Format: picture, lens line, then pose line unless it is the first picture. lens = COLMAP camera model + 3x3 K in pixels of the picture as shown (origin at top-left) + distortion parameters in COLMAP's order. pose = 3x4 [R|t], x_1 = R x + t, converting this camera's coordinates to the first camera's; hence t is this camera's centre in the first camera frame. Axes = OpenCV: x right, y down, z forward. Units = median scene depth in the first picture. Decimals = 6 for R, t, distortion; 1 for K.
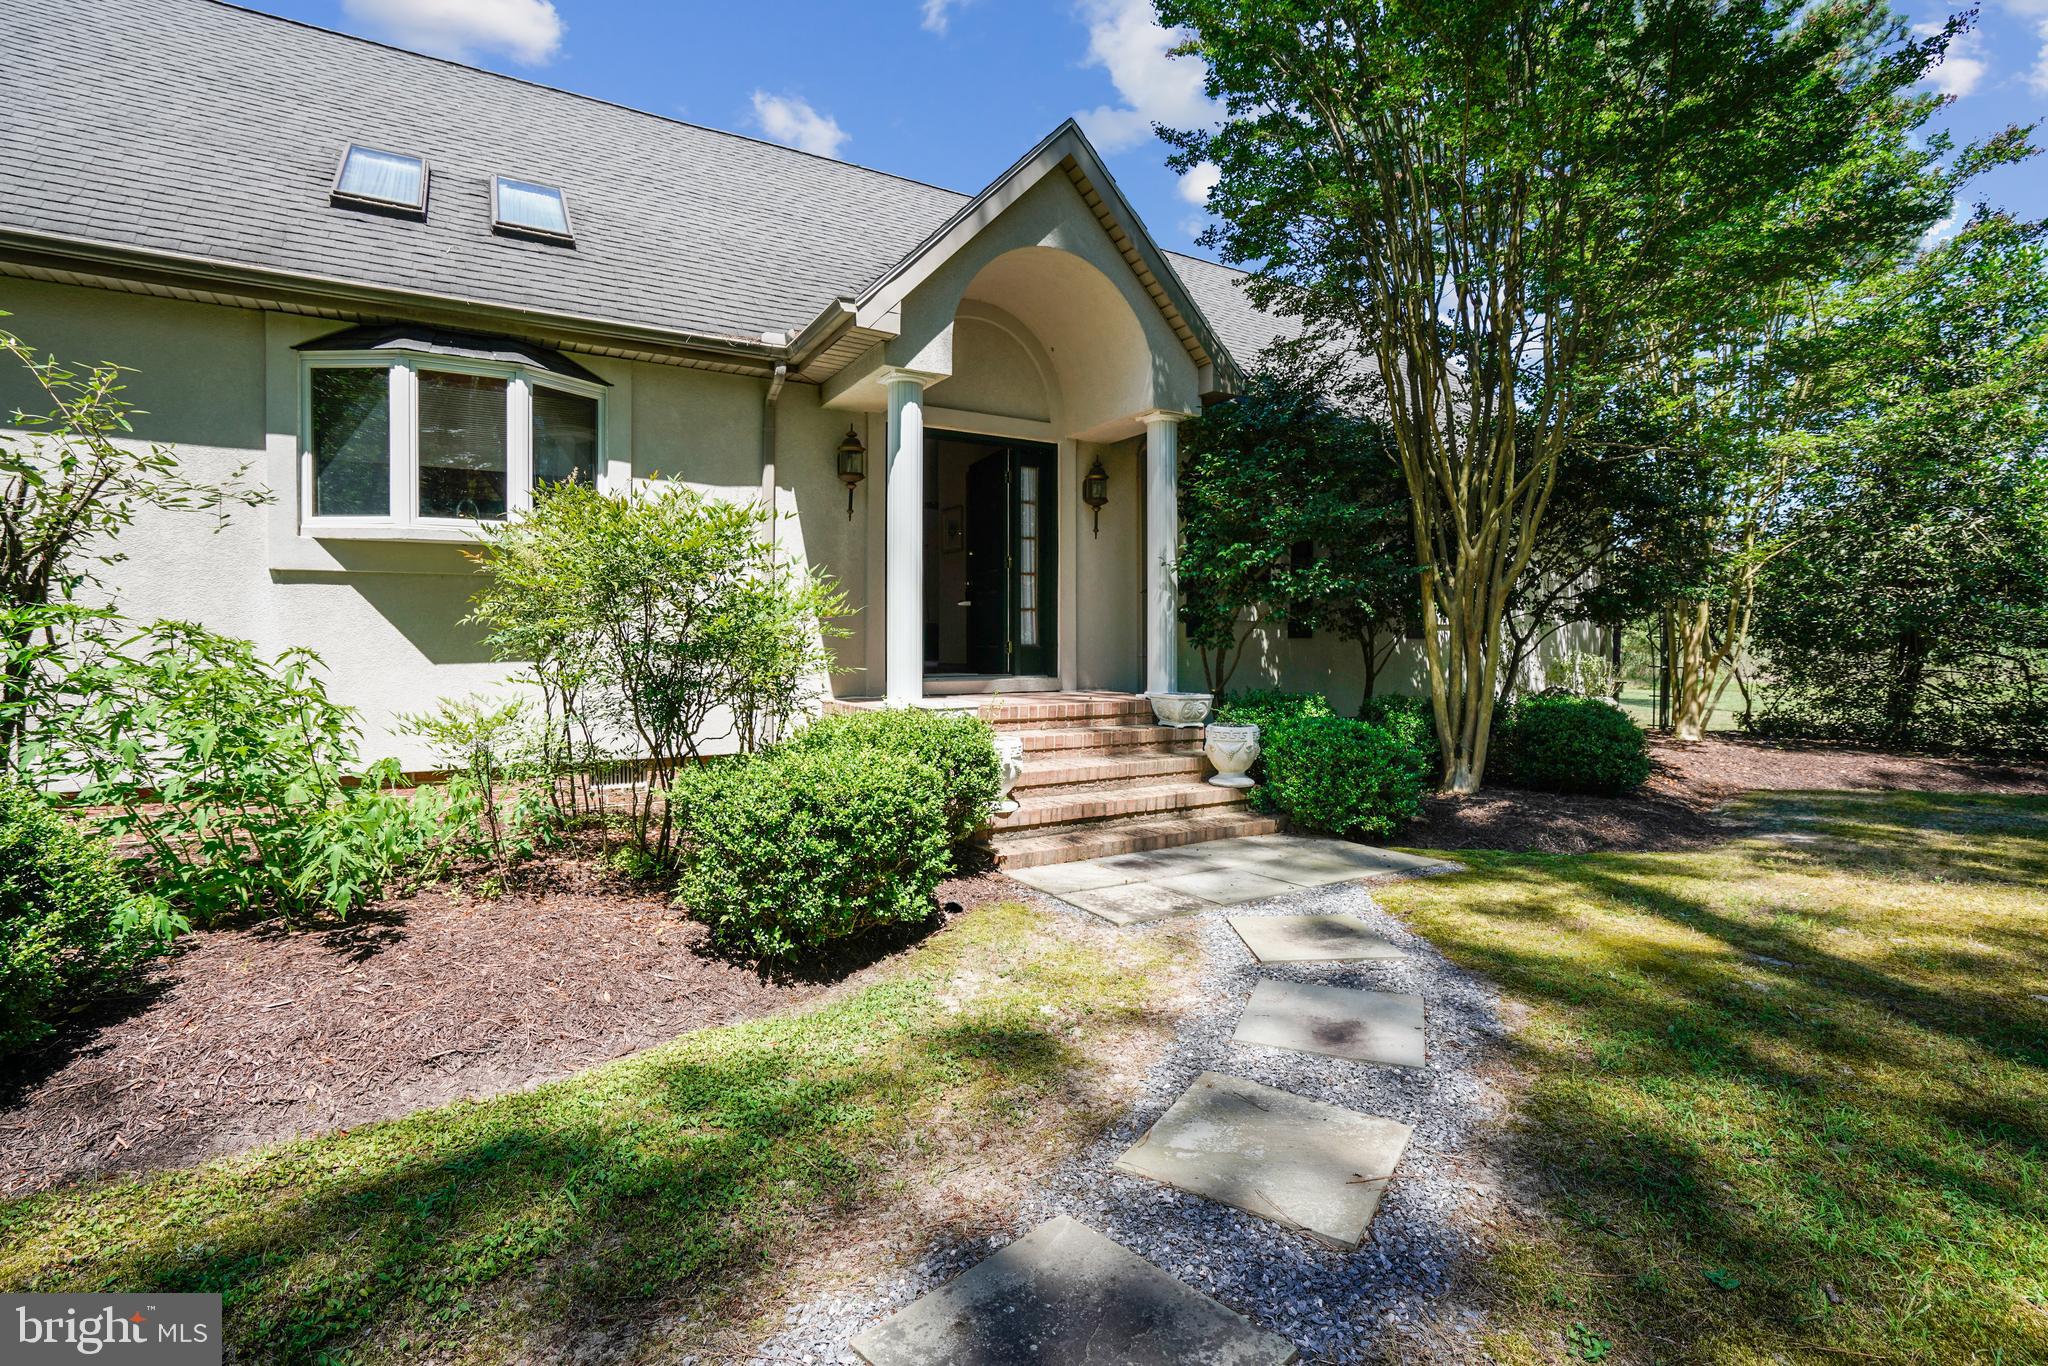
lens RADIAL K [[953.9, 0, 1022.9], [0, 953.9, 656.7], [0, 0, 1]] dist [-0.029132, 0.000424]
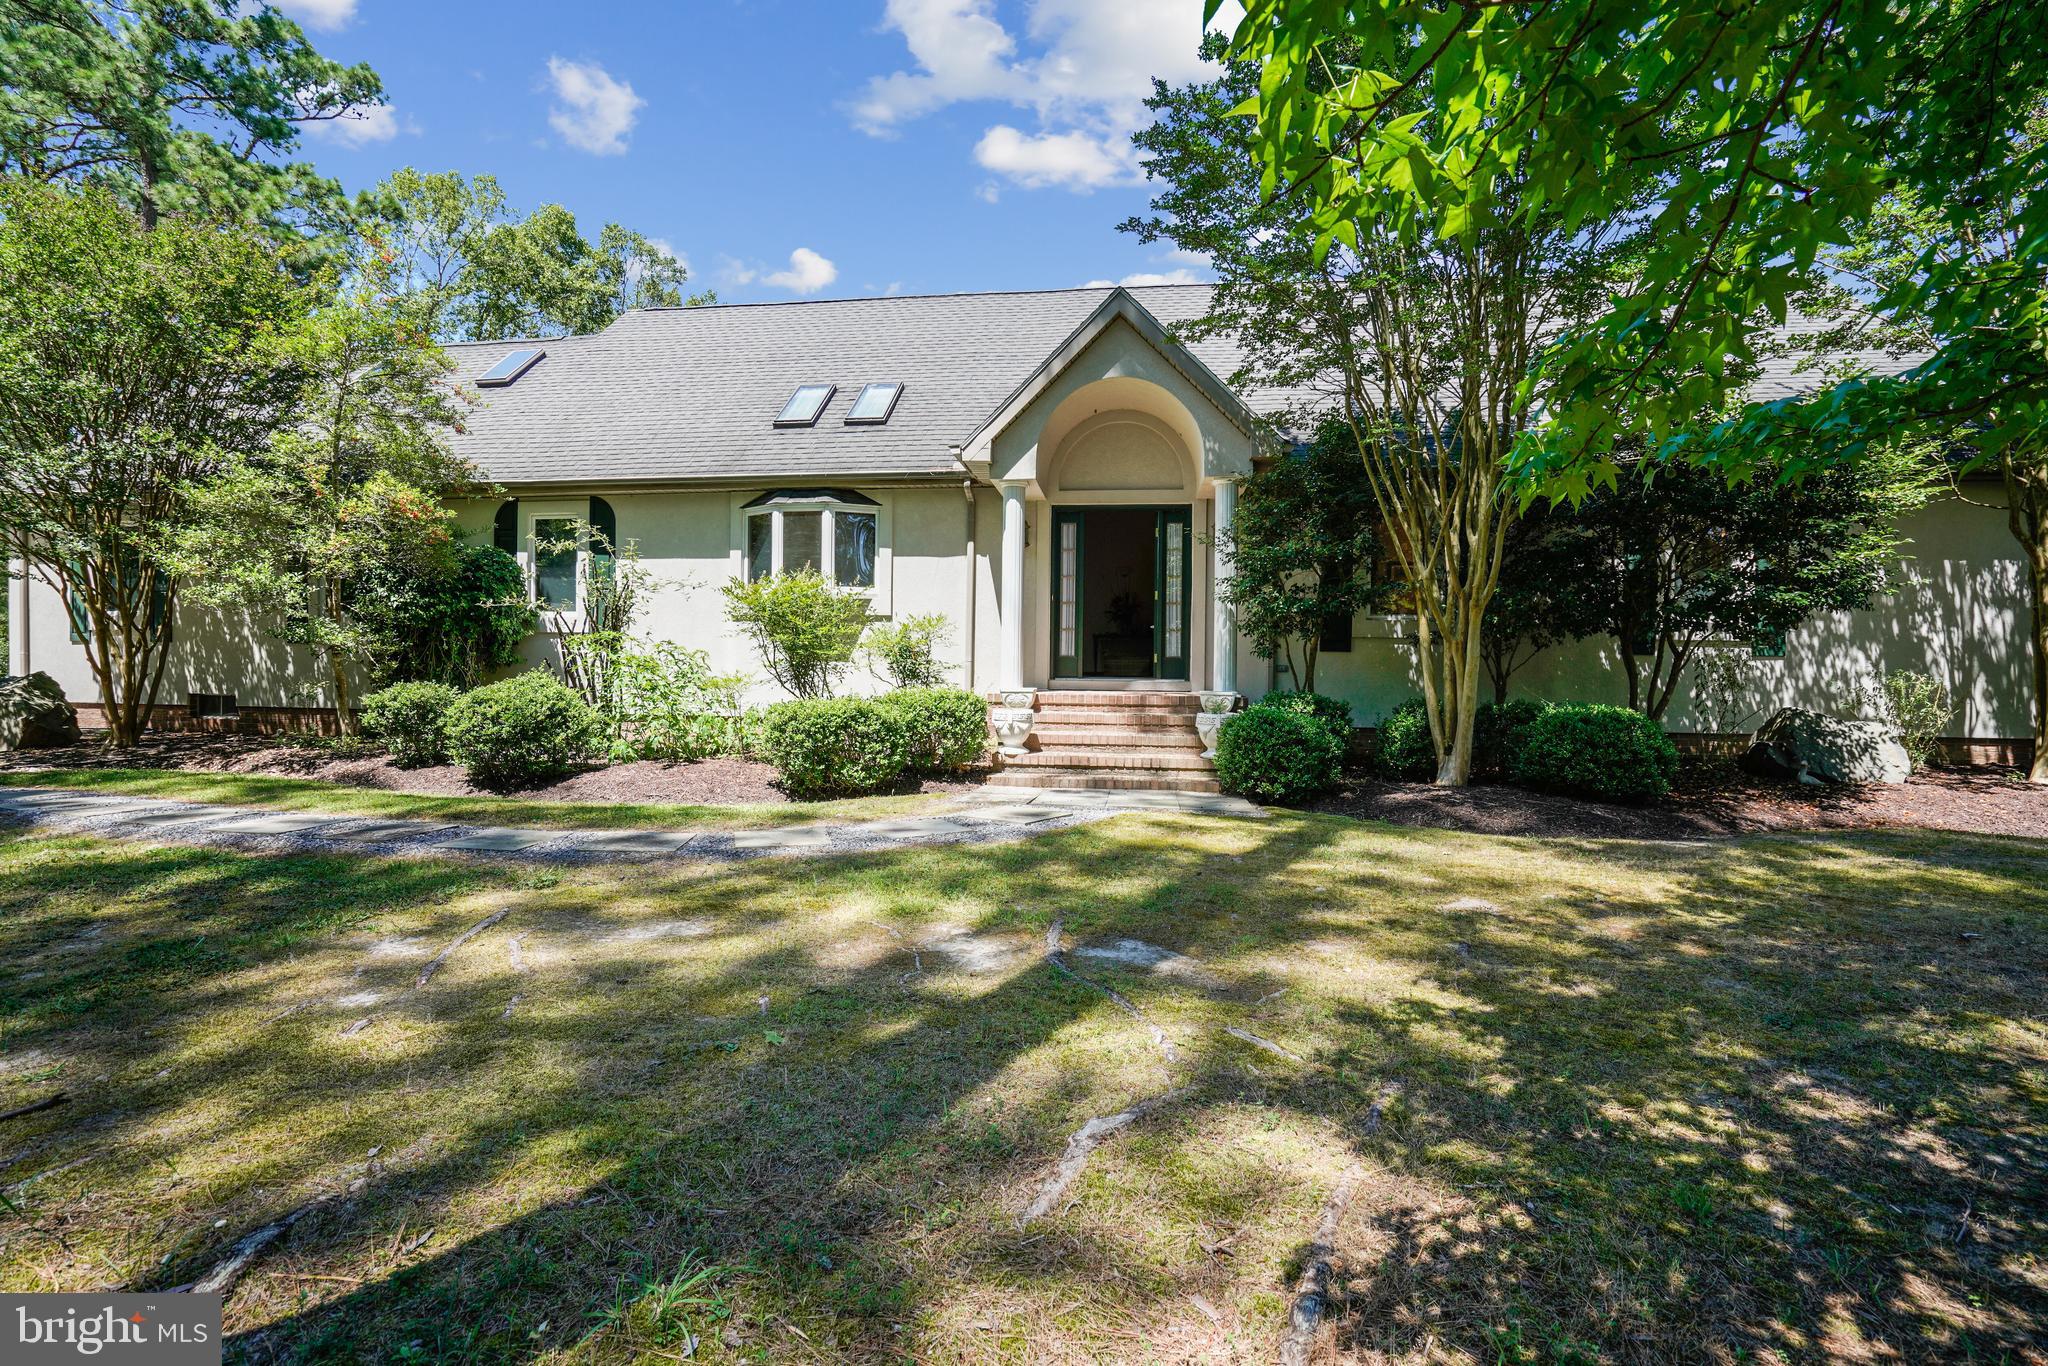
lens RADIAL K [[954.9, 0, 1024.0], [0, 954.9, 683.0], [0, 0, 1]] dist [-0.035969, 0.000090]
pose [[0.786433, 0.019200, -0.617377, 0.893569], [-0.021261, 0.999766, 0.004008, 0.031894], [0.617309, 0.009974, 0.786657, -0.234271]]
